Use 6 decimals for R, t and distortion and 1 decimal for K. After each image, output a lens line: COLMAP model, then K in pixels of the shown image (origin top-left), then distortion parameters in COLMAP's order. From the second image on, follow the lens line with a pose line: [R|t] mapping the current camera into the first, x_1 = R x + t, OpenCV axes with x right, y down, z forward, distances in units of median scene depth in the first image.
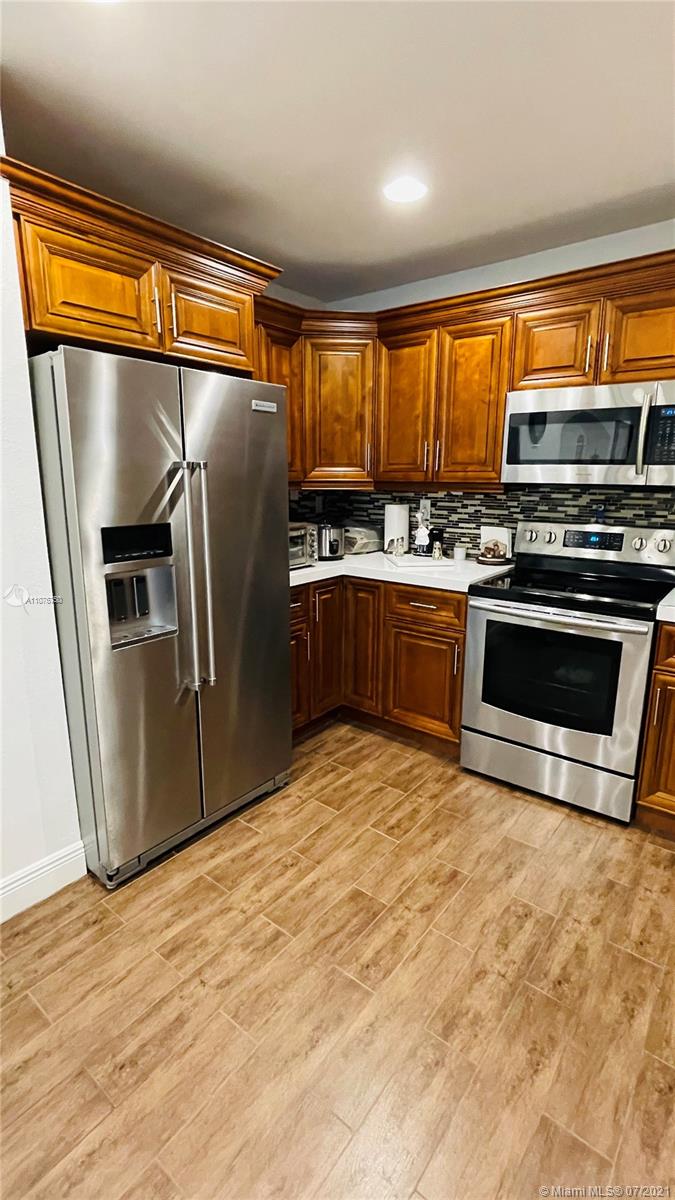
lens RADIAL K [[552.0, 0, 333.1], [0, 552.0, 593.7], [0, 0, 1]] dist [-0.005348, -0.000722]
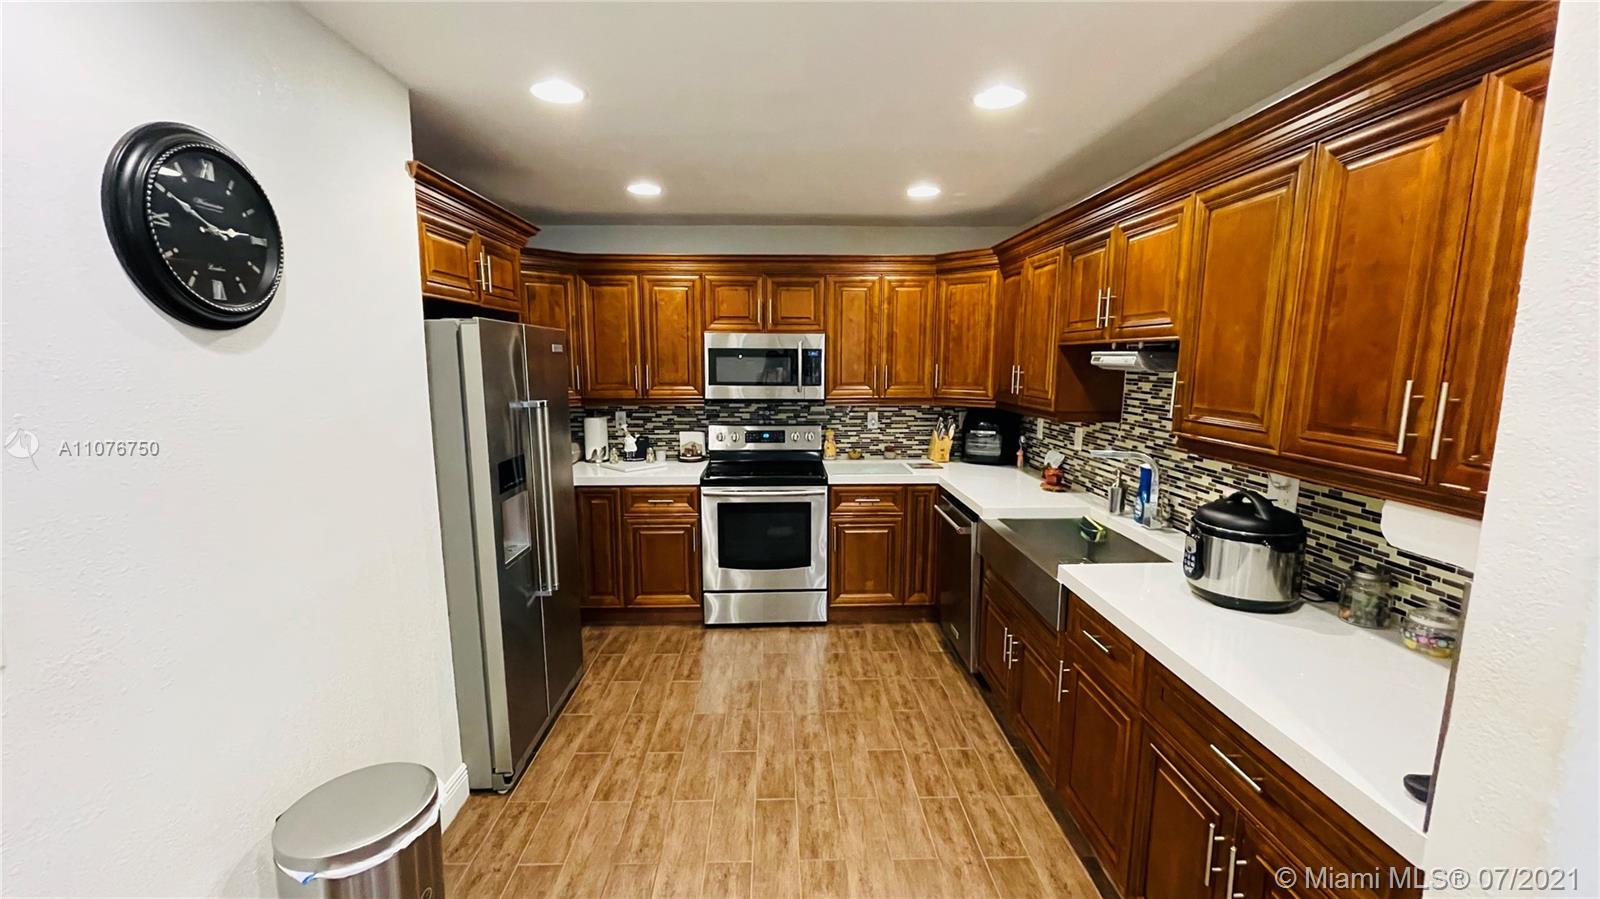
lens RADIAL K [[647.8, 0, 790.9], [0, 647.8, 451.7], [0, 0, 1]] dist [-0.003990, 0.001287]
pose [[0.765366, -0.095434, 0.636480, -0.540724], [0.138755, 0.990156, -0.018388, -0.021090], [-0.628460, 0.102388, 0.771074, -0.303394]]
